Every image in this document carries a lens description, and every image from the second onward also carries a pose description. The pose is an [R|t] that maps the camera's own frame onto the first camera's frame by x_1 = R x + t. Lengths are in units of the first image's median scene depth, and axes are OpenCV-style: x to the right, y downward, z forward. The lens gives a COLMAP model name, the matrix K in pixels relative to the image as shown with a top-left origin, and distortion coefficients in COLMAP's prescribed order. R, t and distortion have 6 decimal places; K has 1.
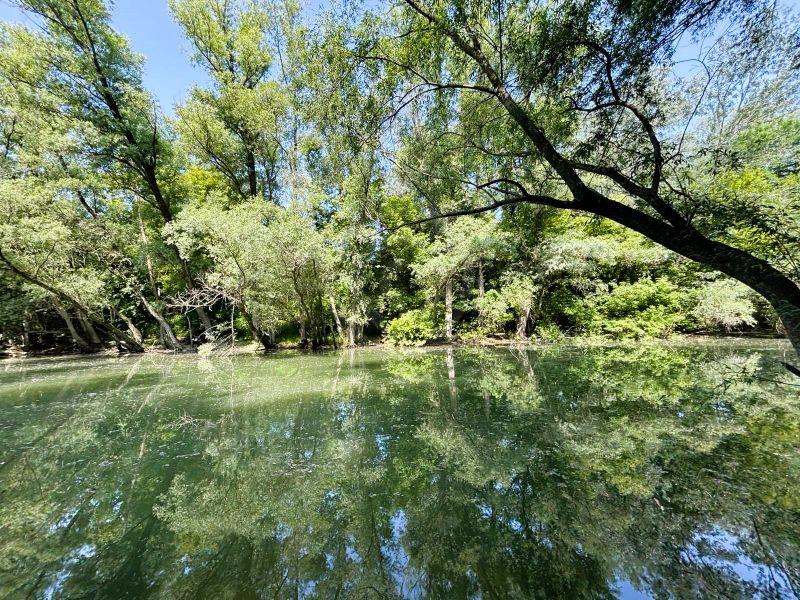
lens RADIAL K [[320.3, 0, 398.1], [0, 320.3, 300.8], [0, 0, 1]] dist [0.000503, -0.000669]
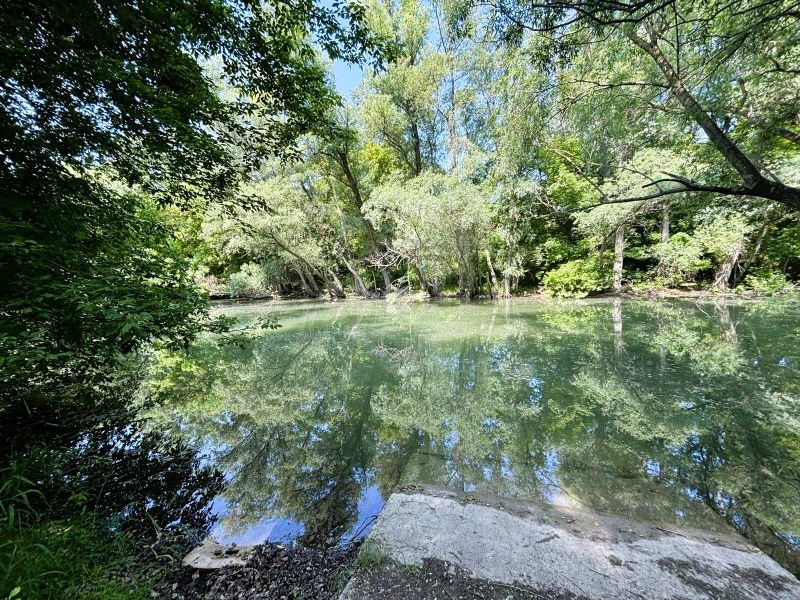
lens RADIAL K [[318.7, 0, 399.6], [0, 318.7, 302.0], [0, 0, 1]] dist [-0.002489, -0.000355]
pose [[0.901689, 0.024462, -0.431693, -0.011138], [0.048751, 0.986281, 0.157714, -0.026881], [0.429629, -0.163255, 0.888126, -0.110297]]
